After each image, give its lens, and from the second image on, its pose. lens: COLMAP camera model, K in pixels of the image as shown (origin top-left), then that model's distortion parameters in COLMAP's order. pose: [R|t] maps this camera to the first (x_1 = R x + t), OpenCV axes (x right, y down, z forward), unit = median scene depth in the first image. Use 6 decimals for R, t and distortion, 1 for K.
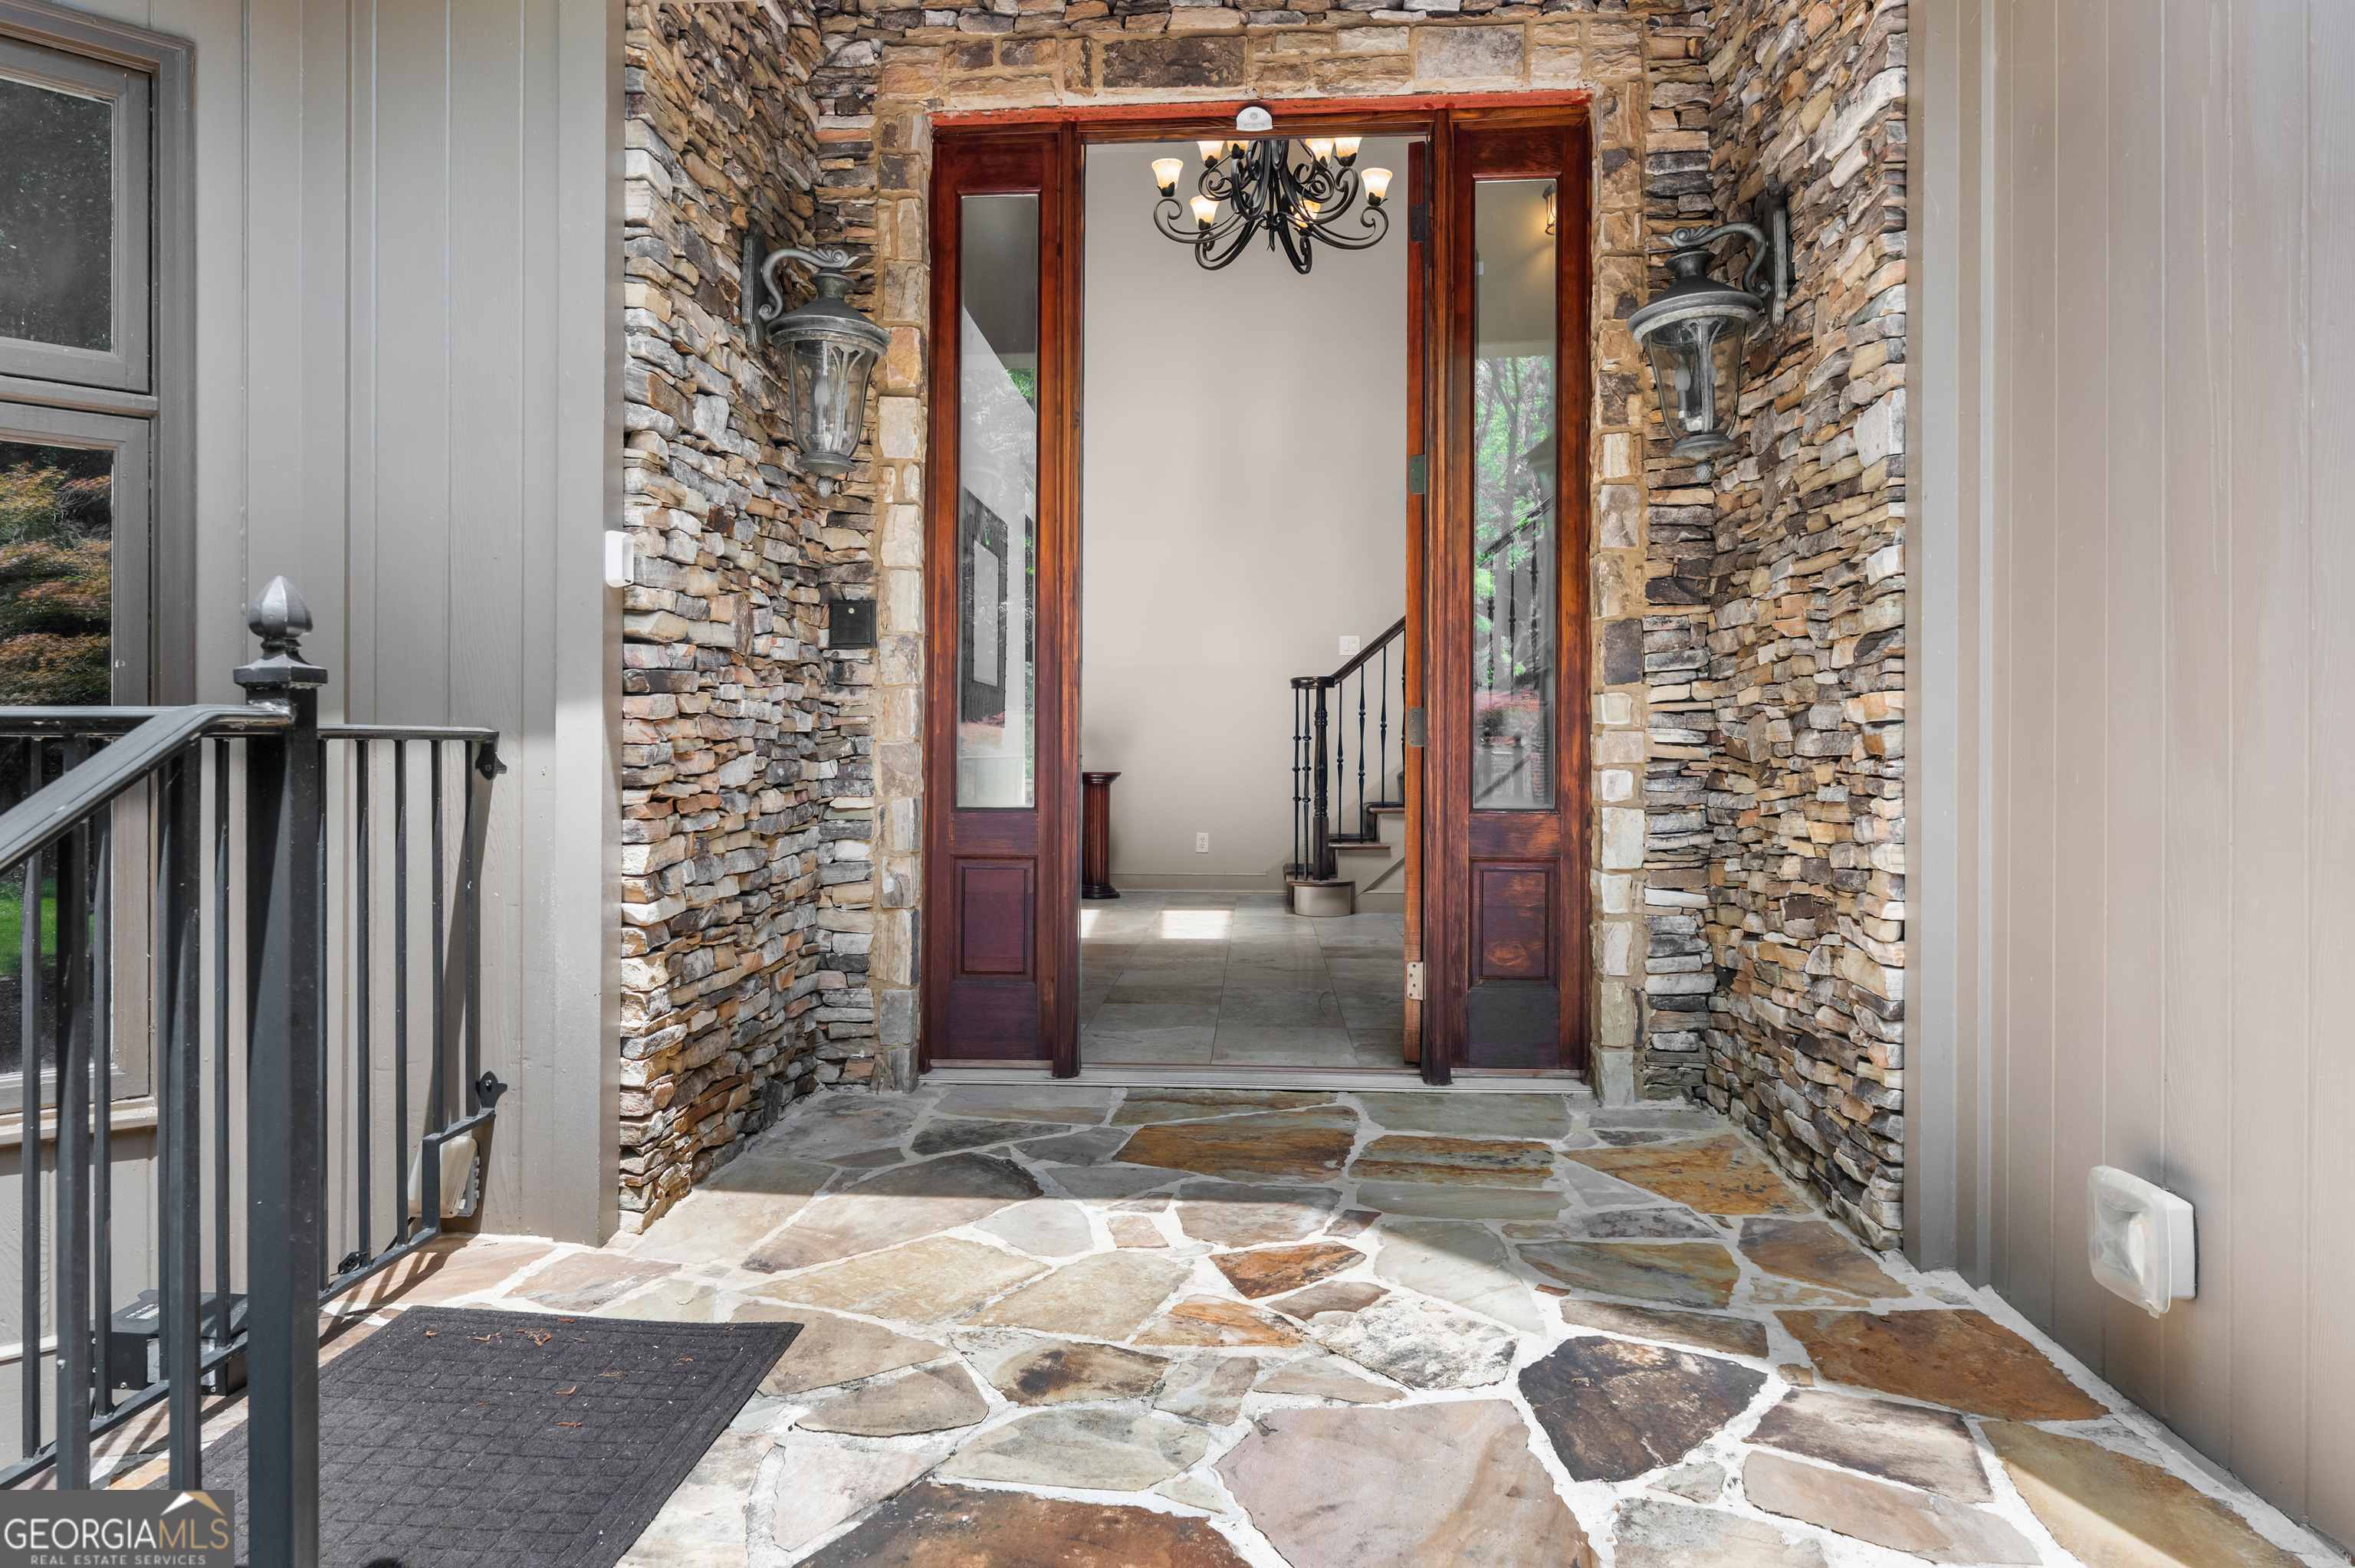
lens RADIAL K [[1460.8, 0, 1167.3], [0, 1460.8, 772.8], [0, 0, 1]] dist [-0.001705, 0.002913]
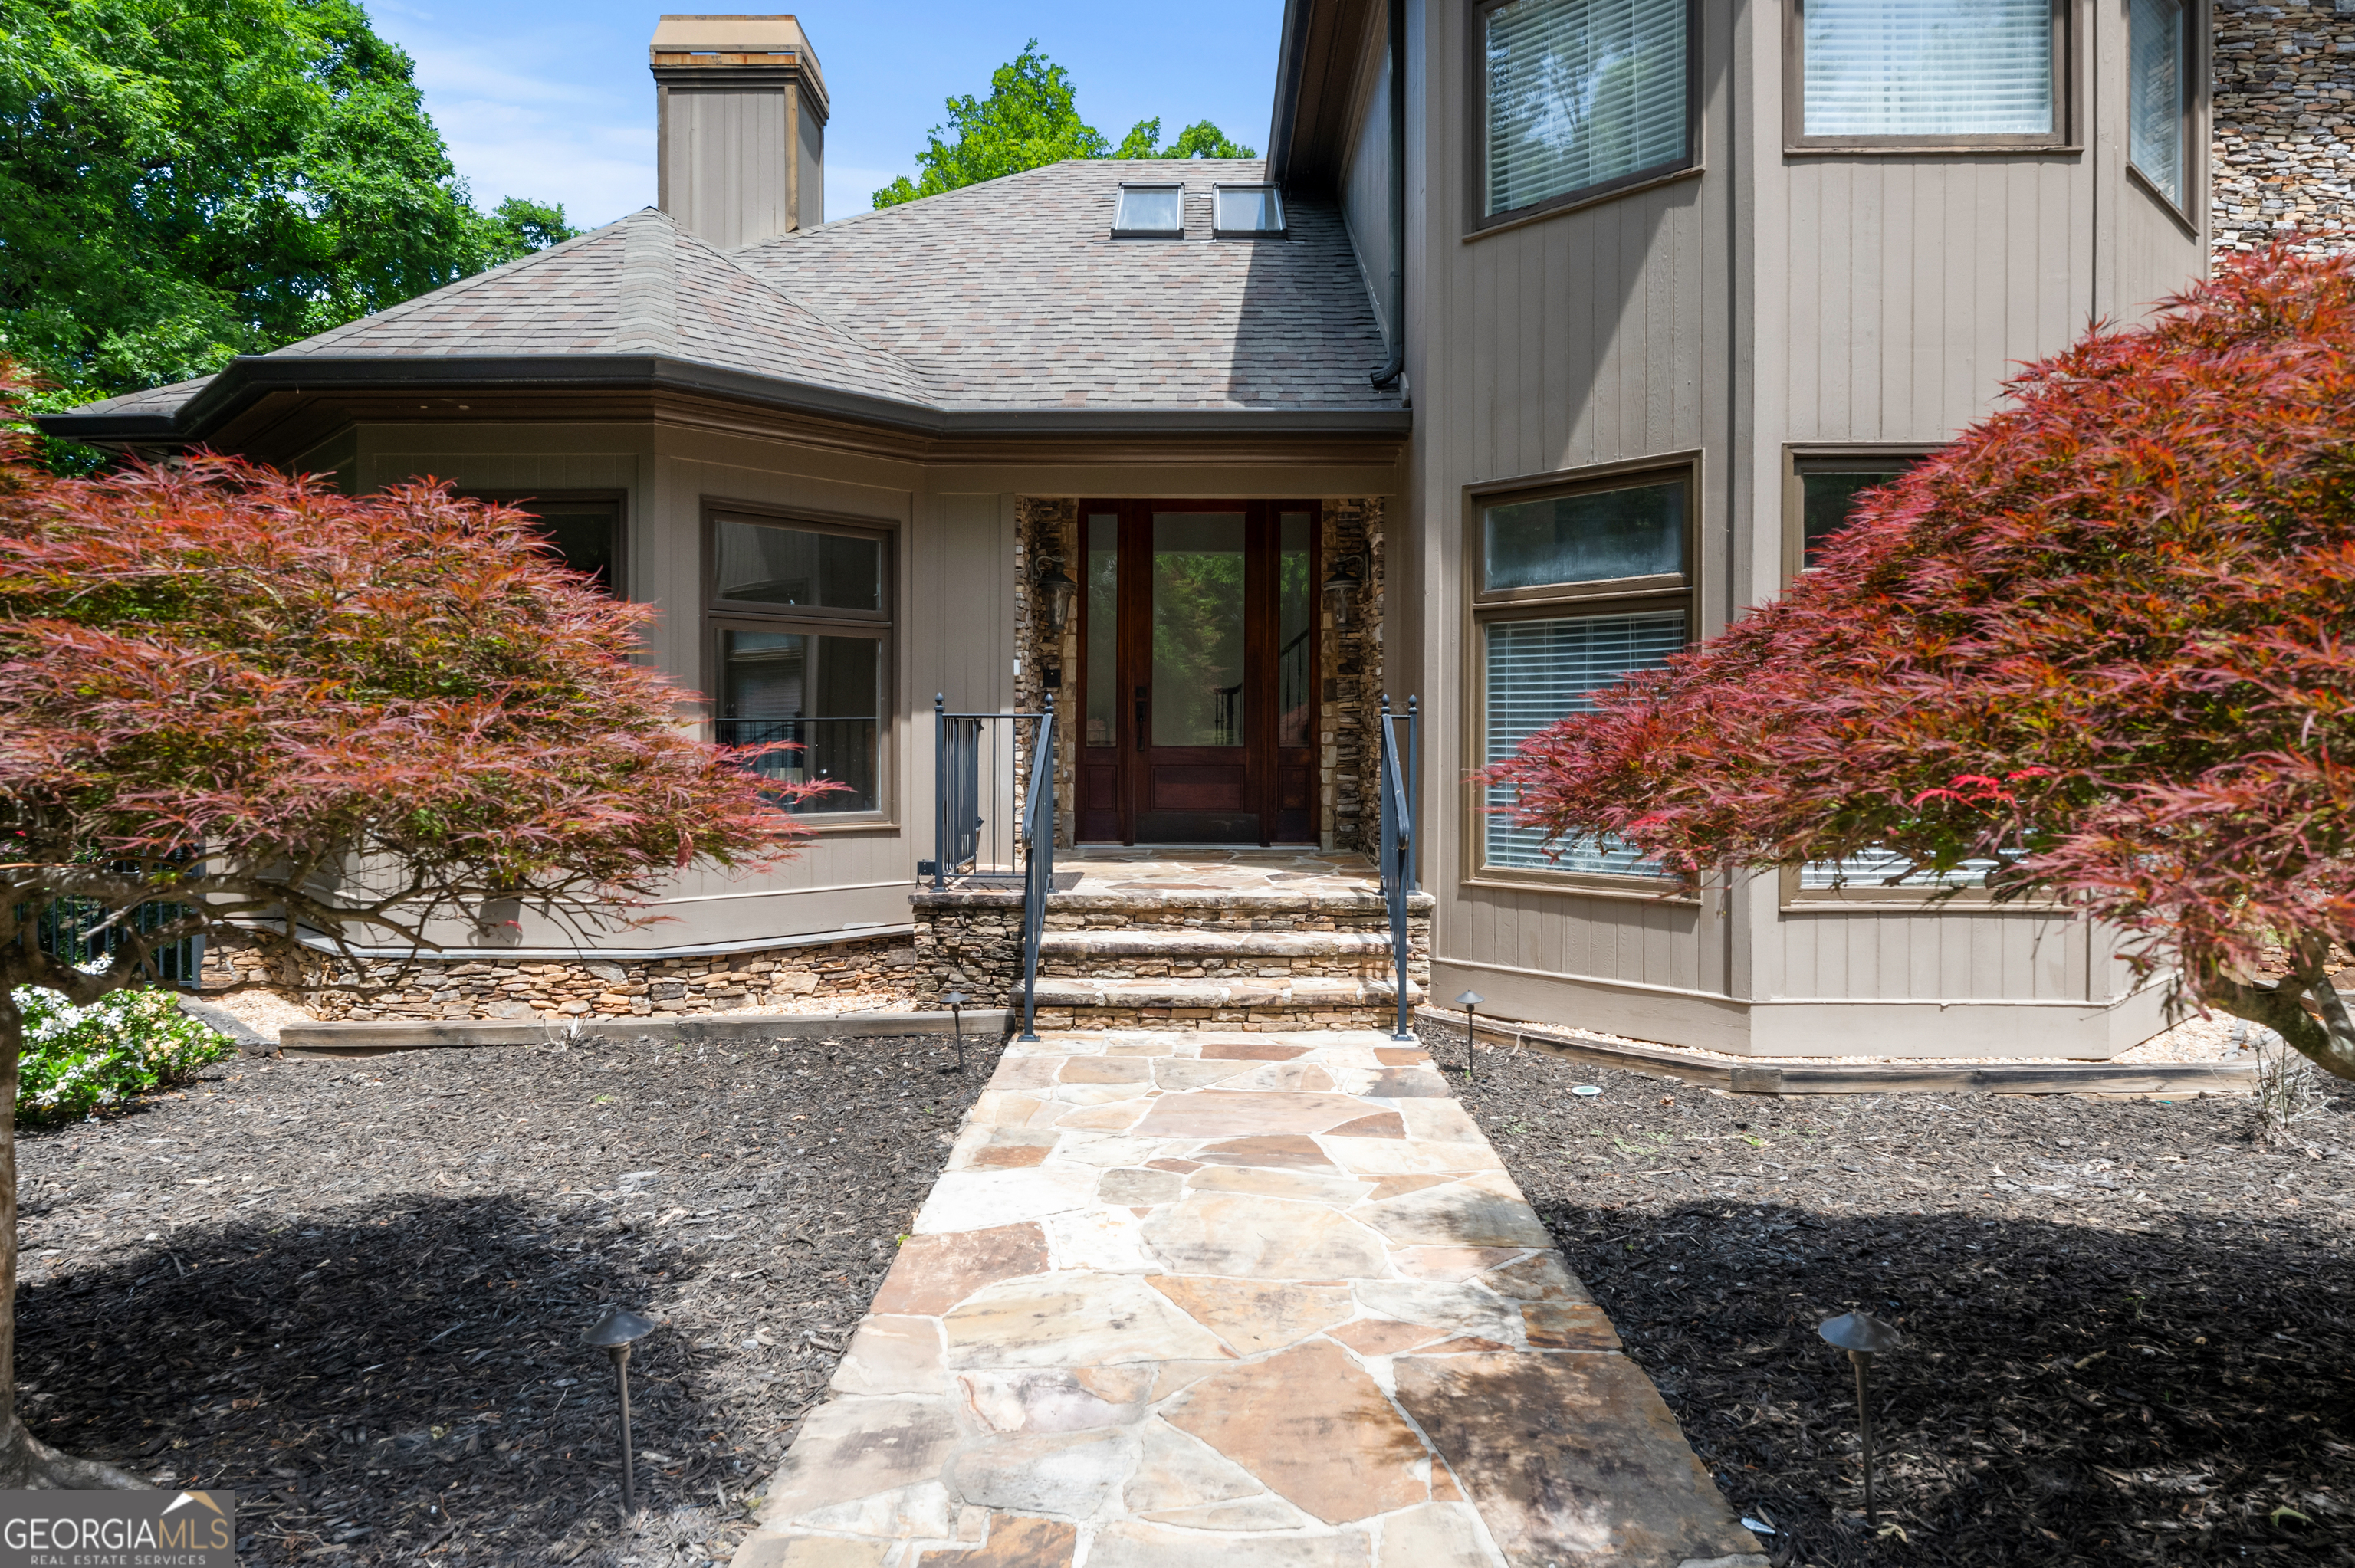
lens RADIAL K [[1460.8, 0, 1182.5], [0, 1460.8, 779.6], [0, 0, 1]] dist [-0.001705, 0.002913]
pose [[0.998352, -0.000306, 0.057378, -0.134374], [-0.000358, 0.999933, 0.011559, 0.056810], [-0.057378, -0.011560, 0.998286, -1.807824]]
